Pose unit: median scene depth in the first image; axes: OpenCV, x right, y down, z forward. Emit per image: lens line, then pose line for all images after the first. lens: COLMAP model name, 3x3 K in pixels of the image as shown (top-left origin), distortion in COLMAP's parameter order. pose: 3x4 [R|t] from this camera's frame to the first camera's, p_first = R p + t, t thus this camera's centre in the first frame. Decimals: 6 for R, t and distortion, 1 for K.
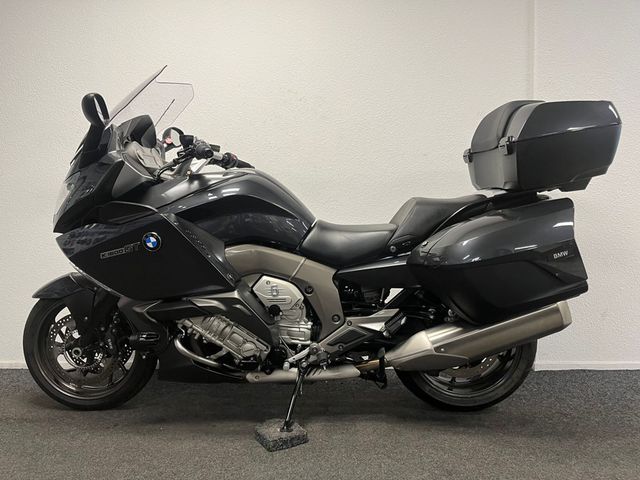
lens RADIAL K [[478.5, 0, 320.0], [0, 478.5, 240.0], [0, 0, 1]] dist [0.064821, -0.095830]
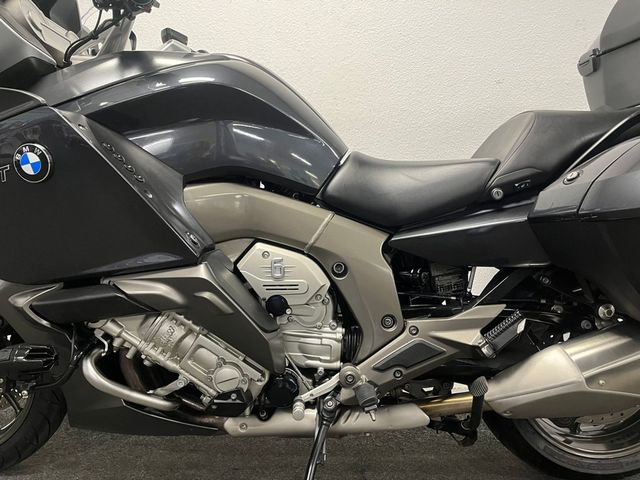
lens RADIAL K [[483.3, 0, 326.2], [0, 483.3, 243.3], [0, 0, 1]] dist [0.065695, -0.093483]
pose [[0.999711, 0.010001, 0.021875, -0.051528], [-0.009813, 0.999914, -0.008718, 0.079874], [-0.021960, 0.008501, 0.999723, 0.446691]]
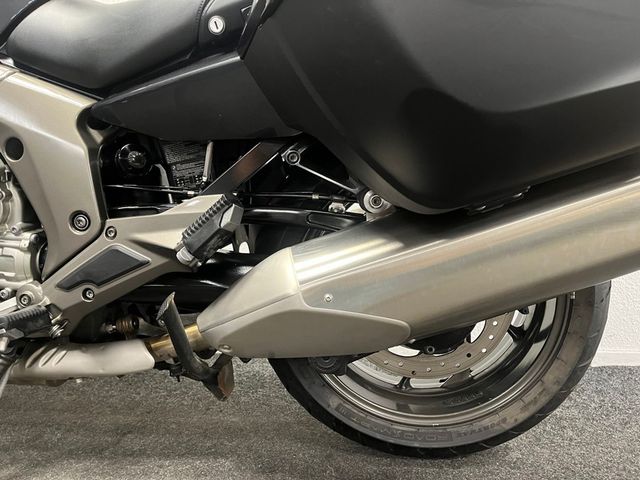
lens RADIAL K [[483.3, 0, 326.2], [0, 483.3, 243.3], [0, 0, 1]] dist [0.065695, -0.093483]
pose [[0.998085, 0.011340, -0.060809, 0.255259], [-0.009528, 0.999504, 0.030018, 0.168519], [0.061119, -0.029381, 0.997698, 0.621839]]
